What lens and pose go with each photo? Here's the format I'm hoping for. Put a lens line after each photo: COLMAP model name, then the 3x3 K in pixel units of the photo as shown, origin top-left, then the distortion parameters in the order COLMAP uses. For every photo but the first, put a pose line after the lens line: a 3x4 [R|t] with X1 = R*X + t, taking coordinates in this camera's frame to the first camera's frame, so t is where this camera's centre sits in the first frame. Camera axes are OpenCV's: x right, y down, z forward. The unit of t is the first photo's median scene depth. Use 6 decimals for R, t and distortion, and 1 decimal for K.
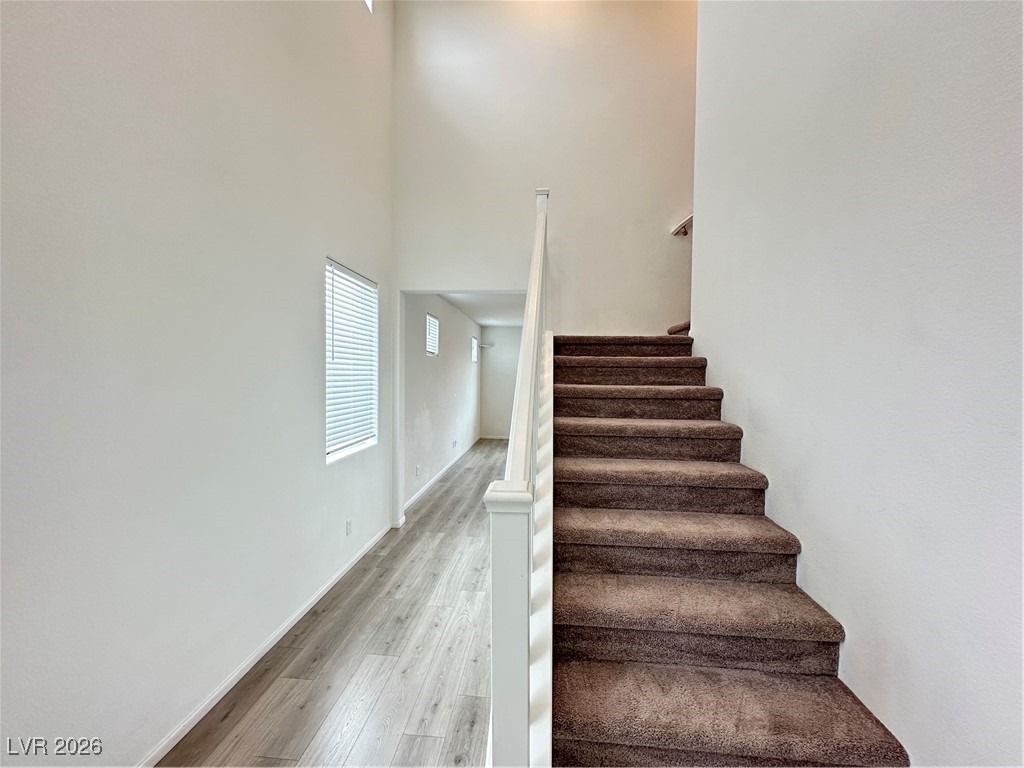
lens RADIAL K [[409.2, 0, 510.5], [0, 409.2, 385.1], [0, 0, 1]] dist [0.002989, 0.000059]
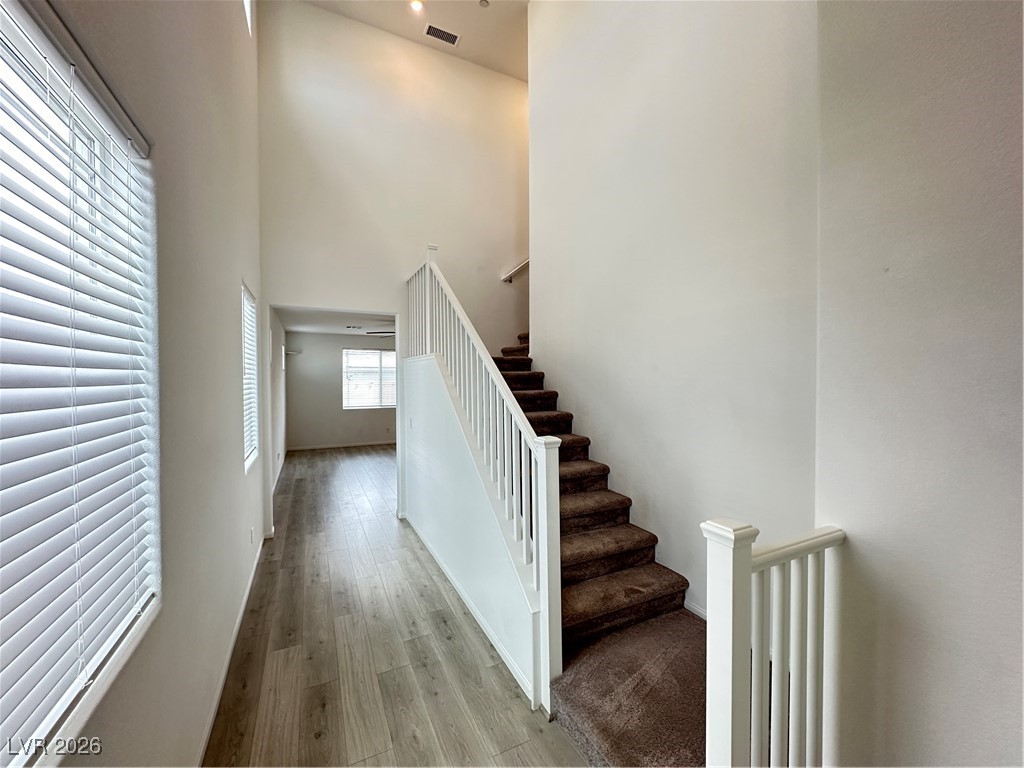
lens RADIAL K [[409.2, 0, 510.5], [0, 409.2, 385.1], [0, 0, 1]] dist [0.002989, 0.000059]
pose [[0.856156, -0.023584, 0.516178, -0.554299], [0.028551, 0.999591, -0.001685, -0.021574], [-0.515927, 0.016180, 0.856480, -0.356931]]
